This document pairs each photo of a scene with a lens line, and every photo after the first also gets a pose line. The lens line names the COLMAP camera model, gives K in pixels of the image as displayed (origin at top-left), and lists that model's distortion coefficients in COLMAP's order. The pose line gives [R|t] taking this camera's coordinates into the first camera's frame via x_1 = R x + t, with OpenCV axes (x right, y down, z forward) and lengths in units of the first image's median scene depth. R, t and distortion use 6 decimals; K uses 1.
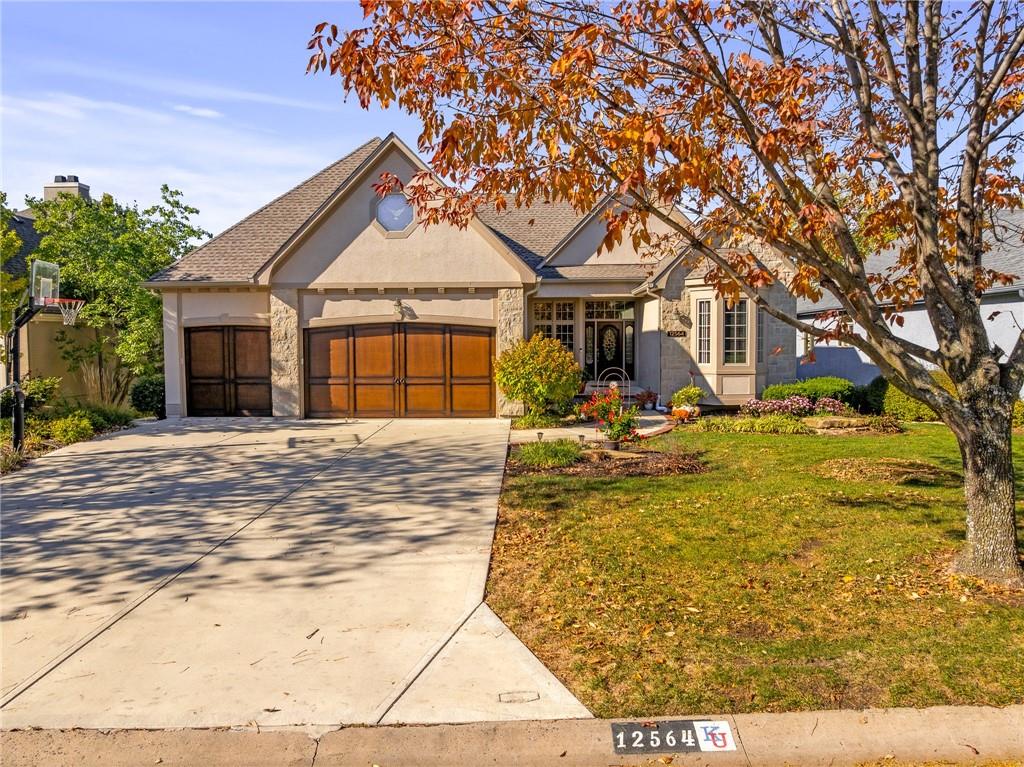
lens RADIAL K [[723.9, 0, 515.1], [0, 723.9, 378.7], [0, 0, 1]] dist [-0.041537, 0.006464]
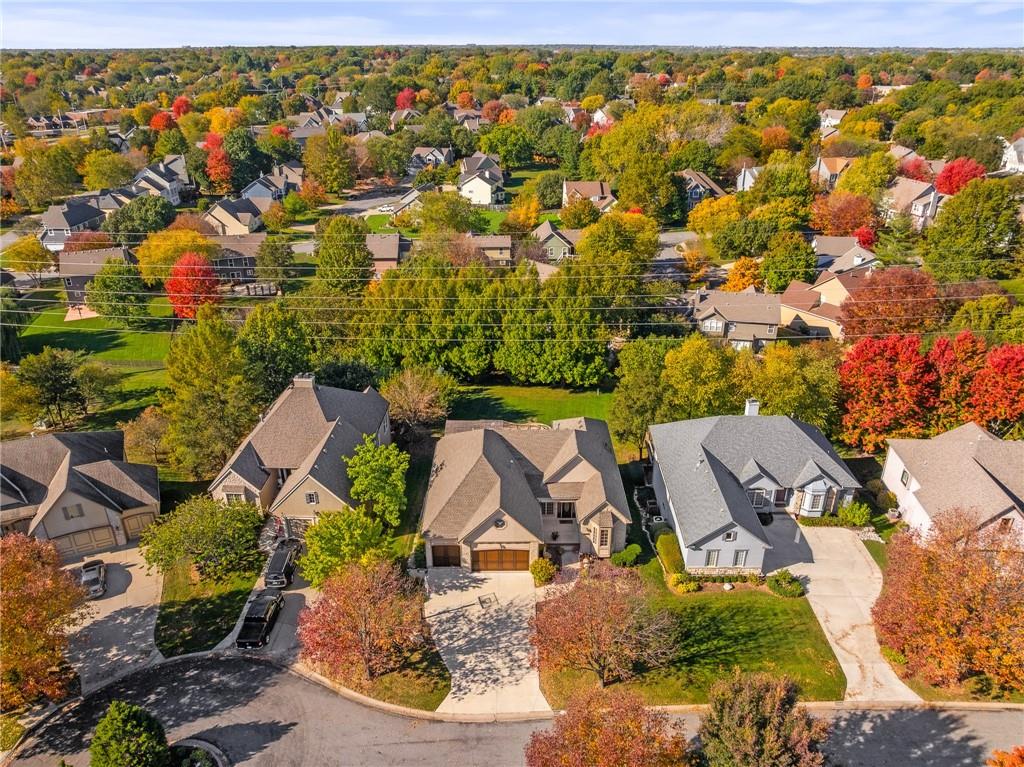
lens RADIAL K [[723.9, 0, 515.1], [0, 723.9, 378.7], [0, 0, 1]] dist [-0.041537, 0.006464]
pose [[0.999662, -0.007215, 0.024968, -0.170192], [-0.002706, 0.926573, 0.376105, -2.048700], [-0.025849, -0.376046, 0.926241, -1.779784]]
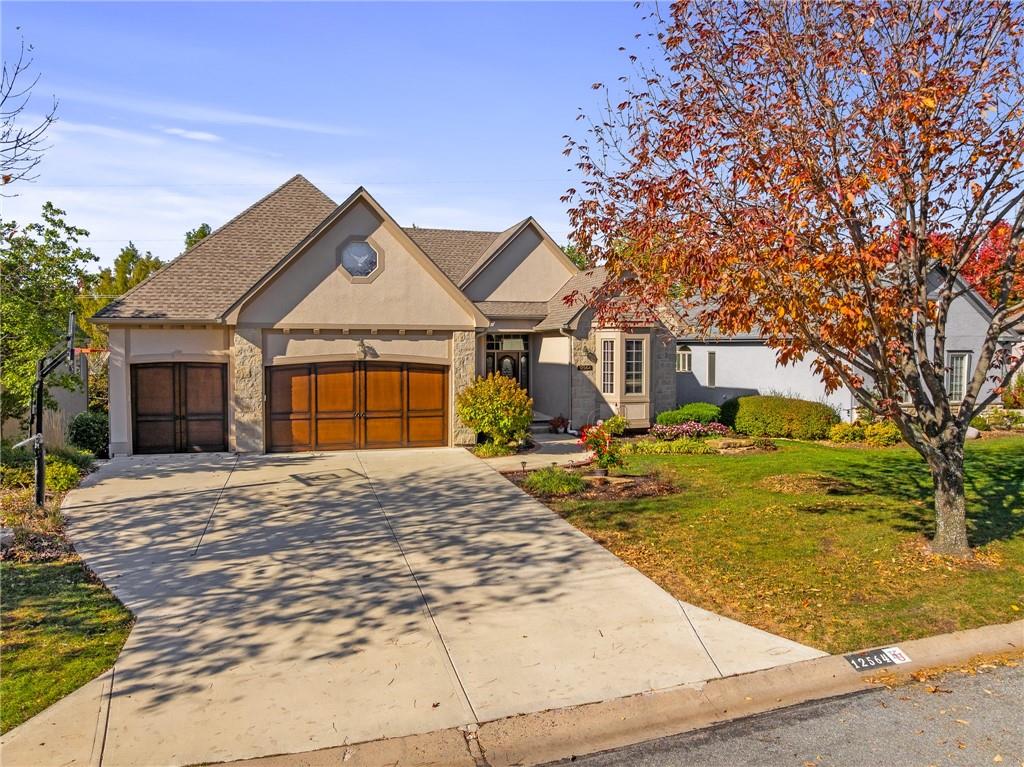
lens RADIAL K [[723.9, 0, 515.1], [0, 723.9, 378.7], [0, 0, 1]] dist [-0.041537, 0.006464]
pose [[0.953844, -0.005504, 0.300253, -0.263845], [0.007943, 0.999945, -0.006905, -0.041937], [-0.300198, 0.008971, 0.953835, -0.093604]]
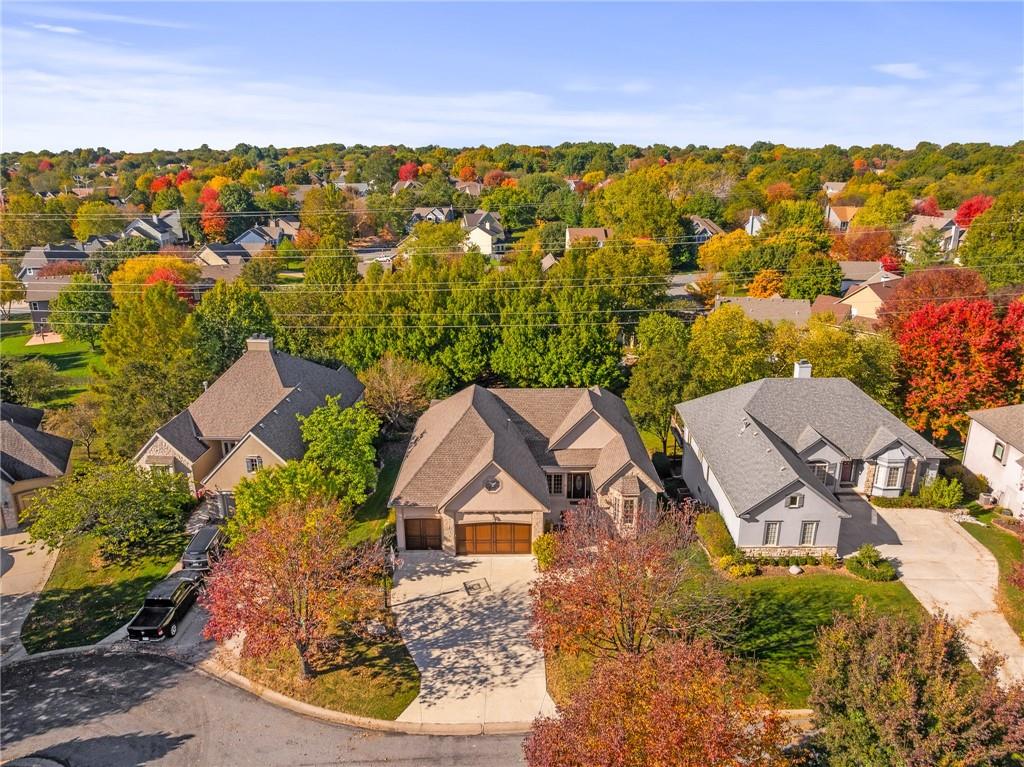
lens RADIAL K [[723.9, 0, 515.1], [0, 723.9, 378.7], [0, 0, 1]] dist [-0.041537, 0.006464]
pose [[0.999743, -0.006106, 0.021841, -0.137142], [0.000412, 0.967795, 0.251739, -1.199978], [-0.022675, -0.251665, 0.967549, -1.325203]]
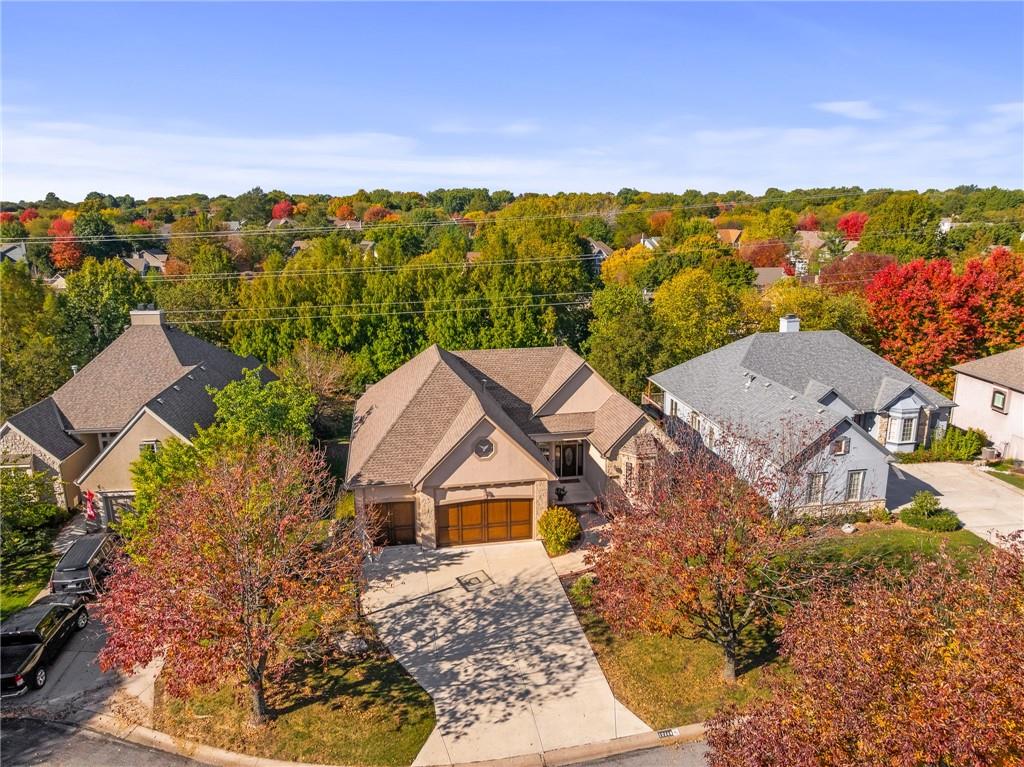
lens RADIAL K [[723.9, 0, 515.1], [0, 723.9, 378.7], [0, 0, 1]] dist [-0.041537, 0.006464]
pose [[0.980415, -0.046942, 0.191269, -0.440588], [0.011307, 0.982994, 0.183289, -0.758221], [-0.196620, -0.177537, 0.964272, -0.853896]]
